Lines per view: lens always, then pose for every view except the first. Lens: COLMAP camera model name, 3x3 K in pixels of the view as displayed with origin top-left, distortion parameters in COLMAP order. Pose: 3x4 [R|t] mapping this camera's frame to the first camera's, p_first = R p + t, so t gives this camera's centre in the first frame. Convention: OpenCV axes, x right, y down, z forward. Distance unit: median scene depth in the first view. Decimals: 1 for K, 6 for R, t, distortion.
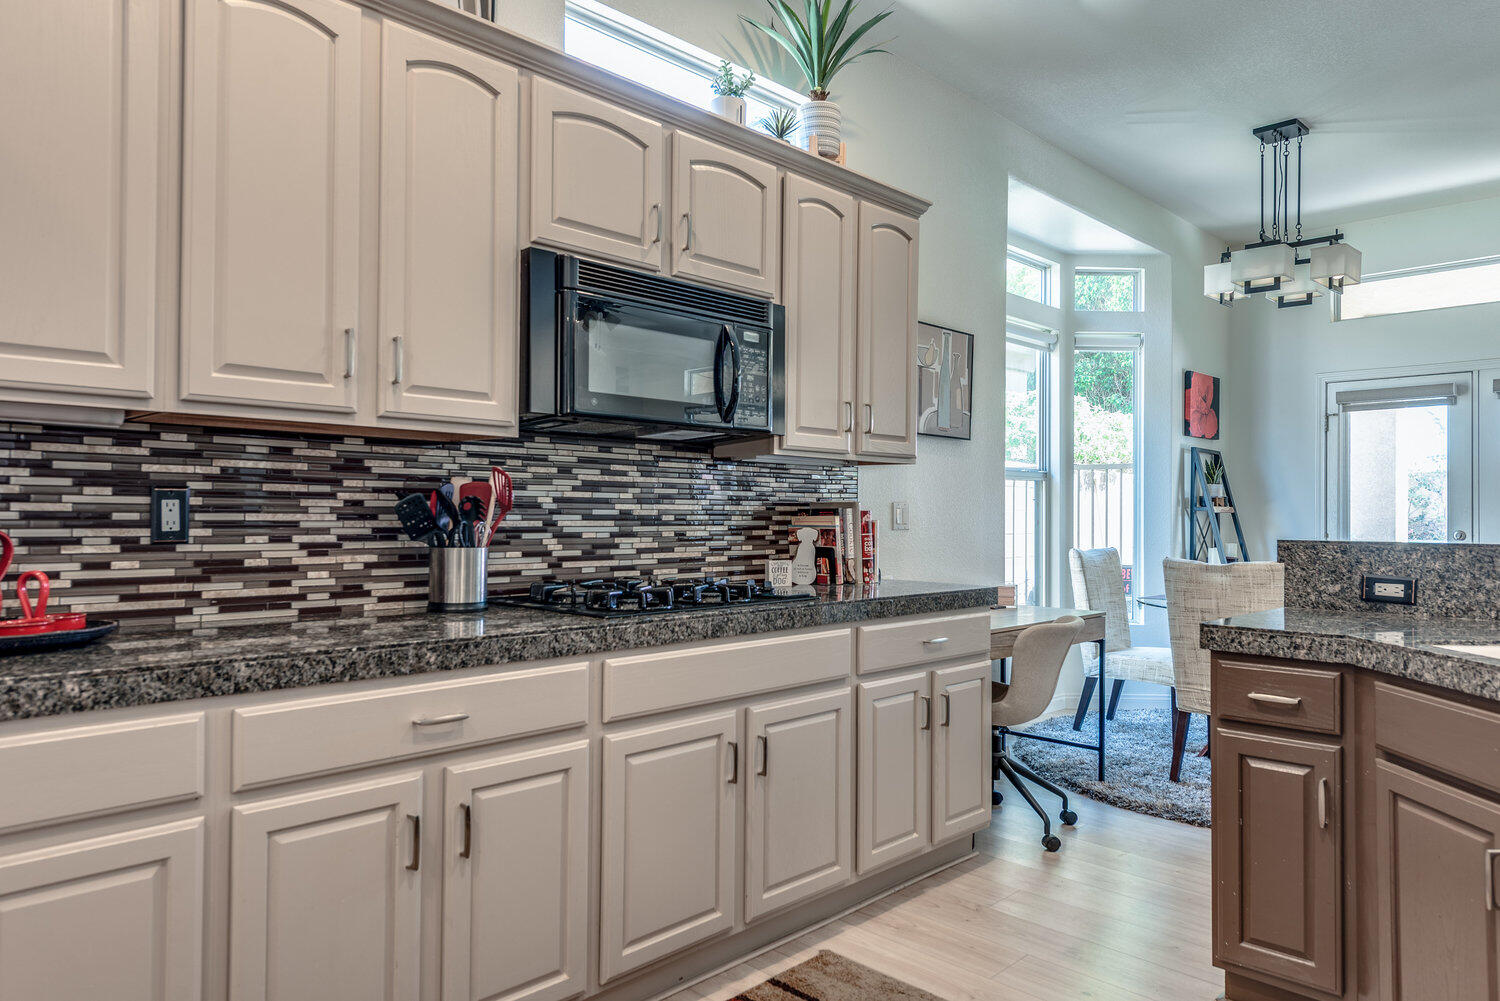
lens RADIAL K [[981.1, 0, 751.4], [0, 981.1, 510.6], [0, 0, 1]] dist [0.021307, -0.000426]
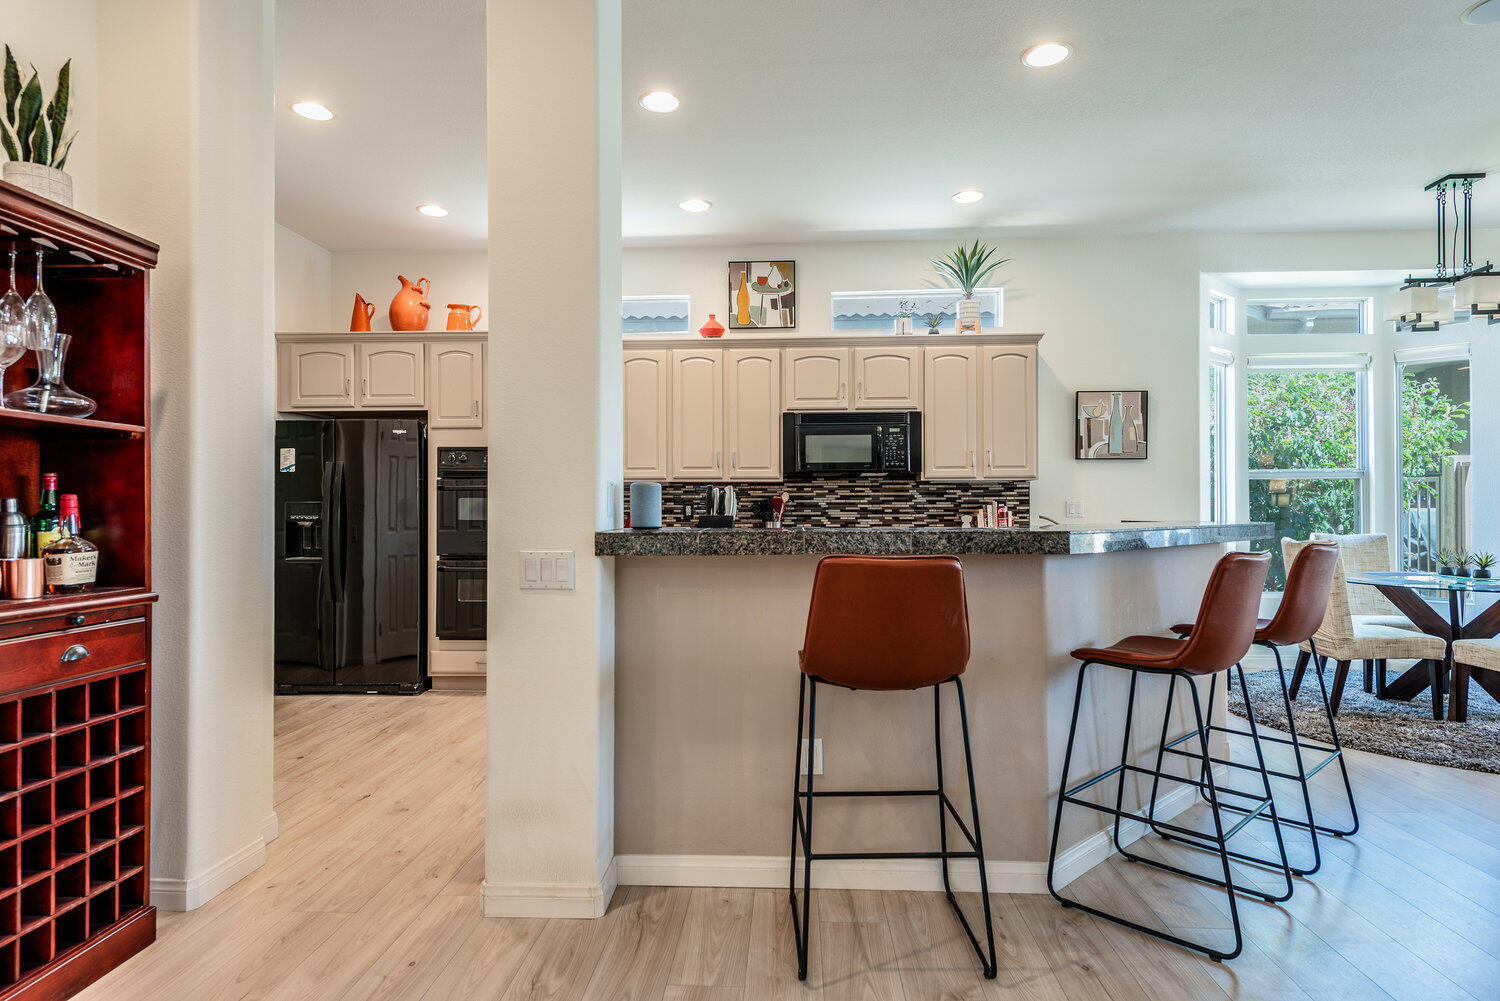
lens RADIAL K [[867.5, 0, 750.3], [0, 867.5, 503.6], [0, 0, 1]] dist [0.000673, 0.000214]
pose [[0.657532, -0.019623, -0.753171, 1.275745], [0.008961, 0.999794, -0.018225, 0.026533], [0.753373, 0.005234, 0.657573, -0.557103]]
